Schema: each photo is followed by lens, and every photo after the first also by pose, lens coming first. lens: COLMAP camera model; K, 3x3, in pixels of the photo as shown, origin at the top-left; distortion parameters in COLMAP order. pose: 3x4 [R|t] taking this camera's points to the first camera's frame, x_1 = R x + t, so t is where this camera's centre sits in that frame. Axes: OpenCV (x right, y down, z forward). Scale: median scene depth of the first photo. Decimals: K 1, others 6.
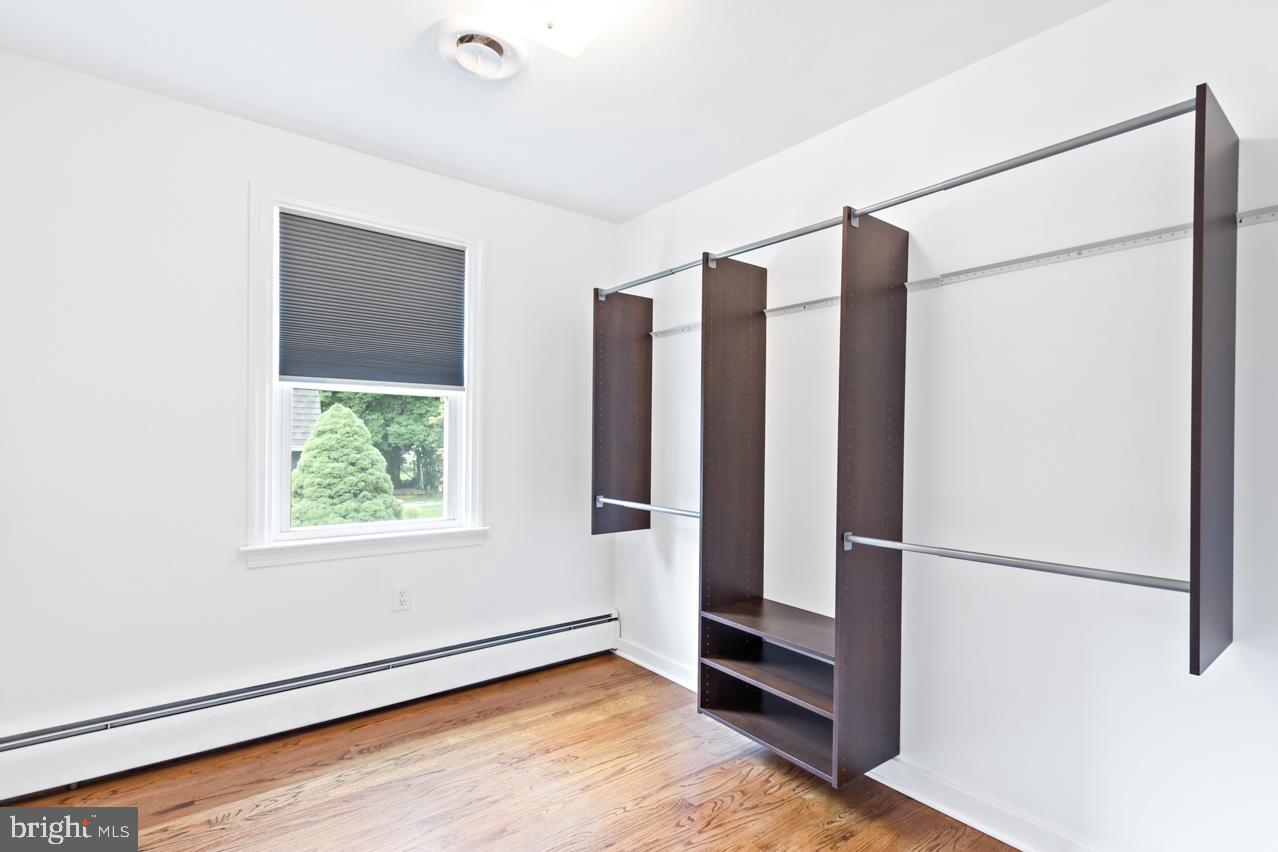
lens RADIAL K [[600.1, 0, 648.6], [0, 600.1, 443.9], [0, 0, 1]] dist [0.006277, -0.000920]
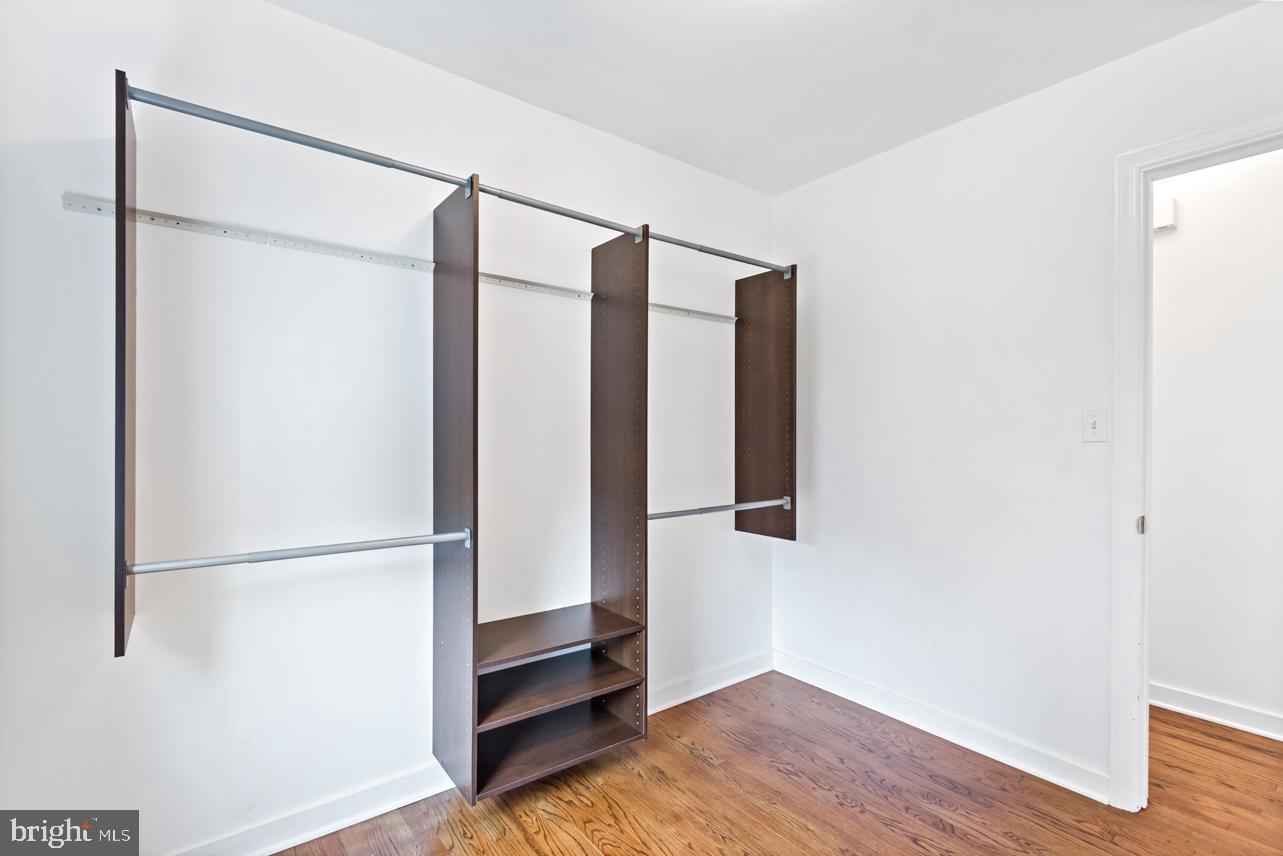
lens RADIAL K [[602.4, 0, 647.2], [0, 602.4, 431.5], [0, 0, 1]] dist [0.006277, -0.000920]
pose [[0.012393, -0.012267, 0.999848, -0.756001], [0.002960, 0.999921, 0.012231, -0.018220], [-0.999919, 0.002808, 0.012429, 0.913712]]
